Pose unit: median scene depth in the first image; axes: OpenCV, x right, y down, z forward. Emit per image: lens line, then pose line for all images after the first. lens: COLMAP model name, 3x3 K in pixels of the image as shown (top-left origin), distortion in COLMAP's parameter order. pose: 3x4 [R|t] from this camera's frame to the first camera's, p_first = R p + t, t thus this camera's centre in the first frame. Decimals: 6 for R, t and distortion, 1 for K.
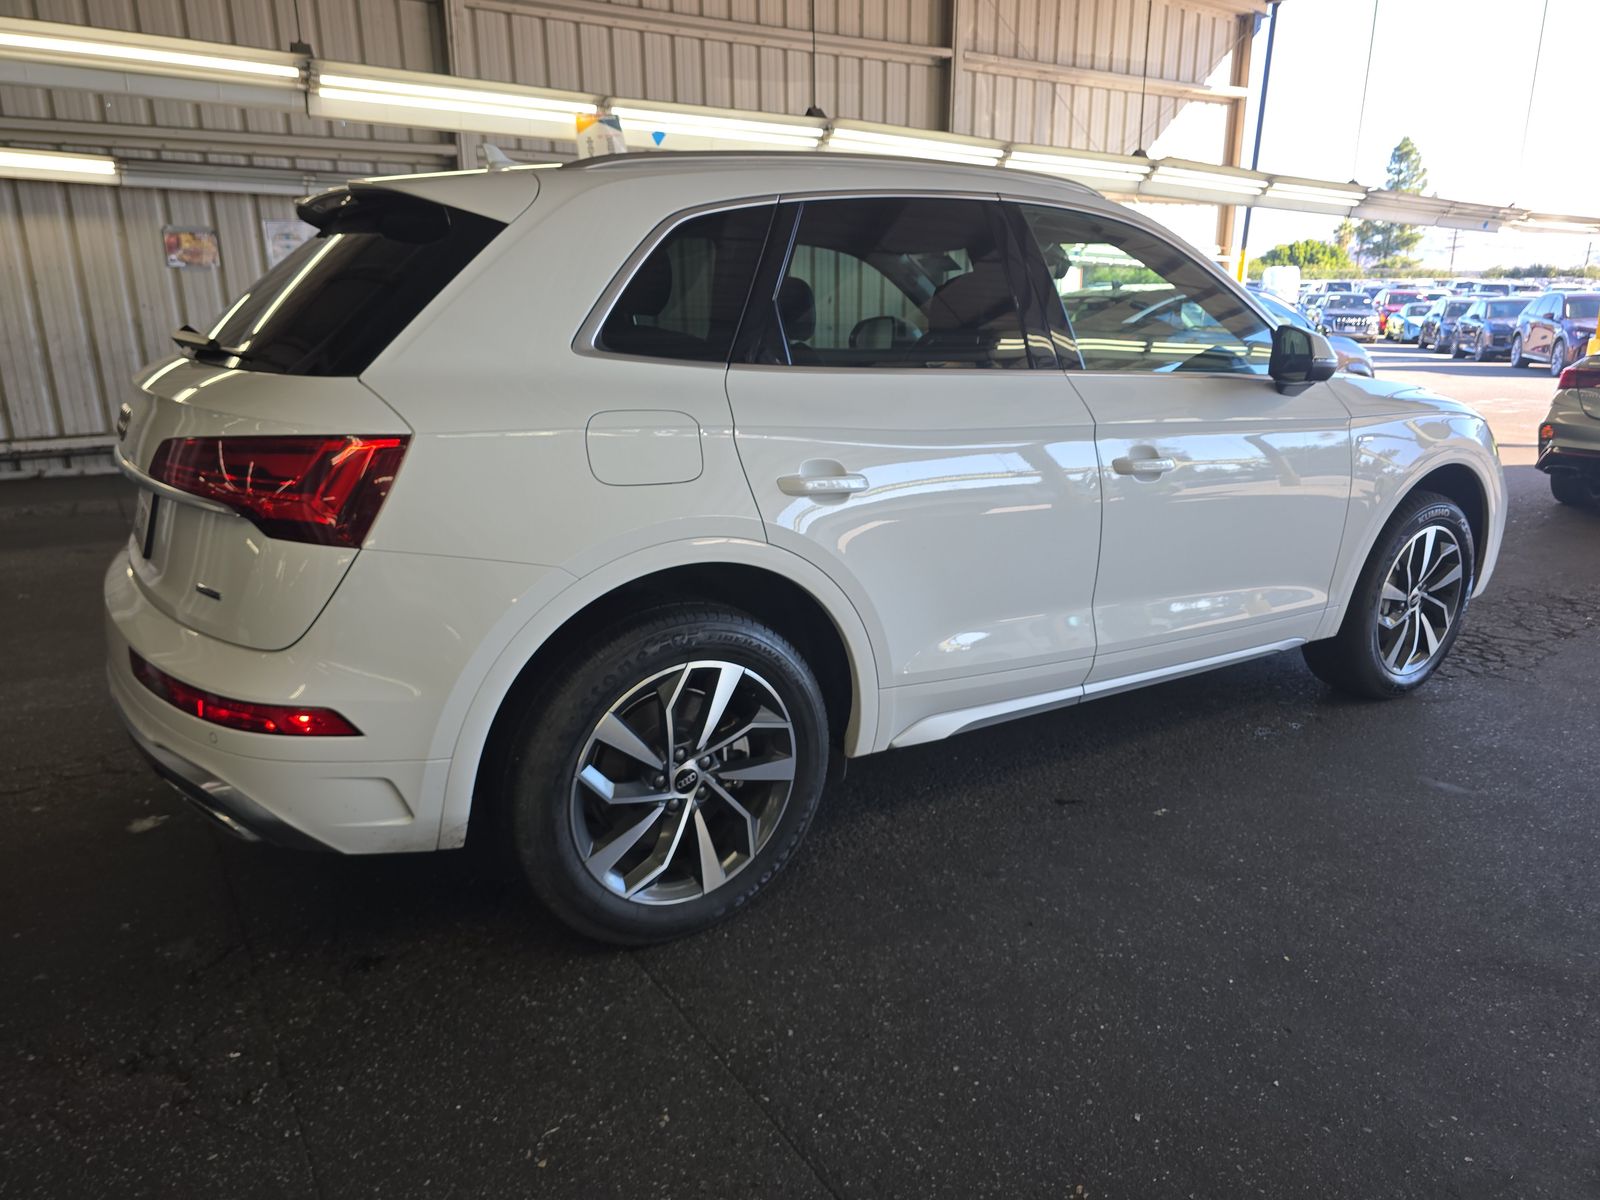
lens RADIAL K [[1091.1, 0, 799.1], [0, 1091.1, 591.4], [0, 0, 1]] dist [0.001475, -0.001991]
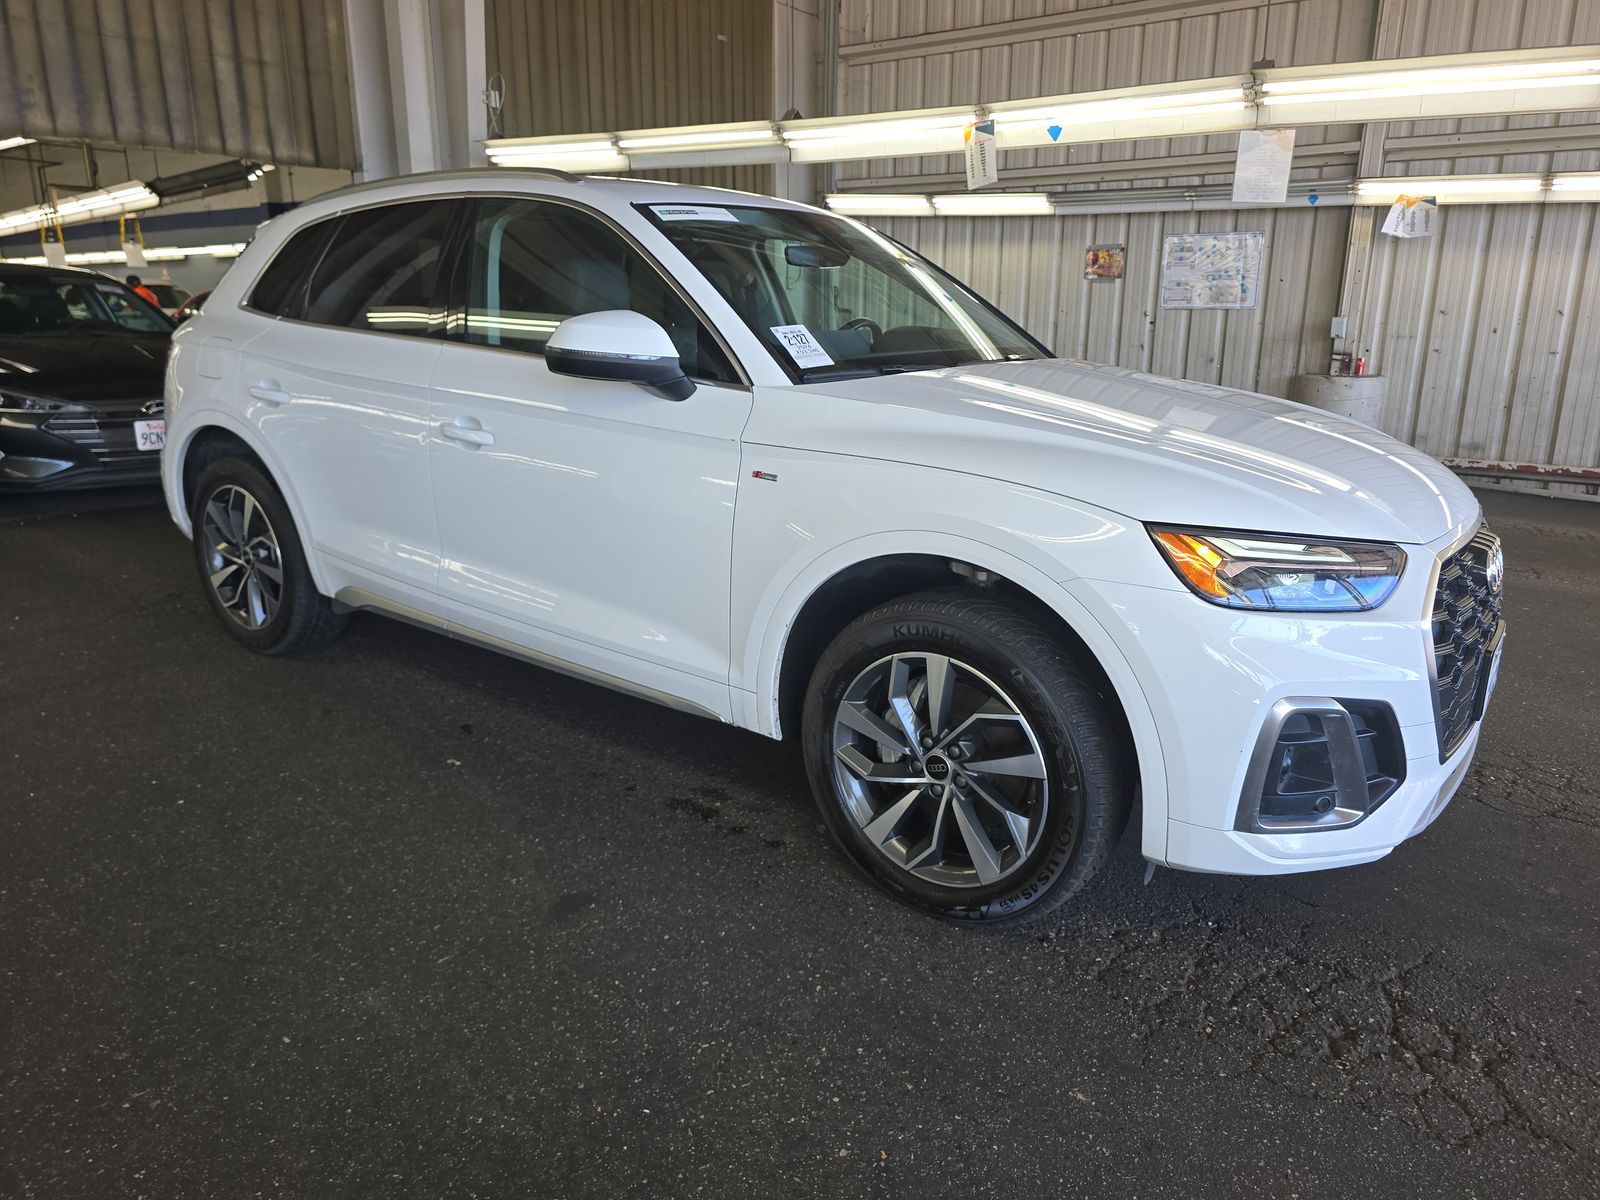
lens RADIAL K [[1101.3, 0, 793.4], [0, 1101.3, 616.3], [0, 0, 1]] dist [-0.004572, -0.001211]
pose [[0.312322, 0.255414, -0.914997, 0.558108], [-0.253533, 0.950653, 0.178827, -0.084266], [0.915520, 0.176130, 0.361666, 0.350977]]
